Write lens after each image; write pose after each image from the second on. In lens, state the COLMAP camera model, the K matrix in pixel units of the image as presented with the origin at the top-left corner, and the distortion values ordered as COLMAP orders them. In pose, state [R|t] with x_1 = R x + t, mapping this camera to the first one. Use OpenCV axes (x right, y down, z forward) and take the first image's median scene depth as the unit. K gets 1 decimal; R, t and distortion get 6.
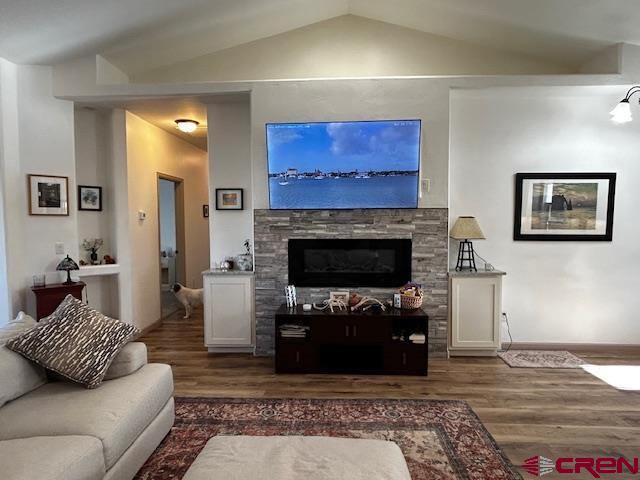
lens RADIAL K [[373.3, 0, 320.0], [0, 373.3, 240.0], [0, 0, 1]] dist [0.006418, 0.001743]
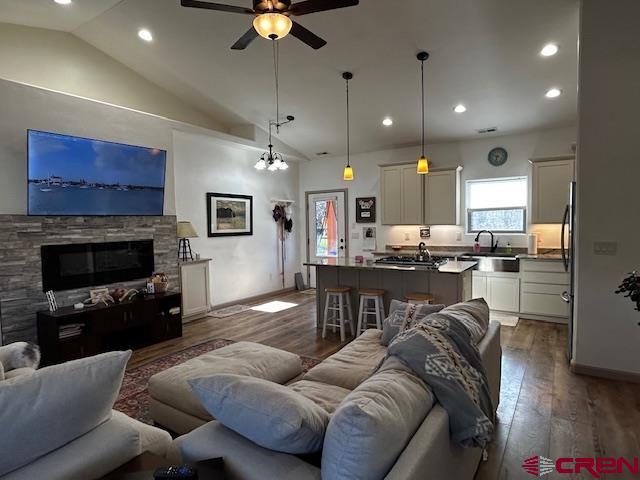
lens RADIAL K [[373.3, 0, 320.0], [0, 373.3, 240.0], [0, 0, 1]] dist [0.006418, 0.001743]
pose [[0.508126, -0.048207, 0.859933, -0.568284], [0.062012, 0.997889, 0.019298, 0.010743], [-0.859048, 0.043520, 0.510042, -0.148659]]
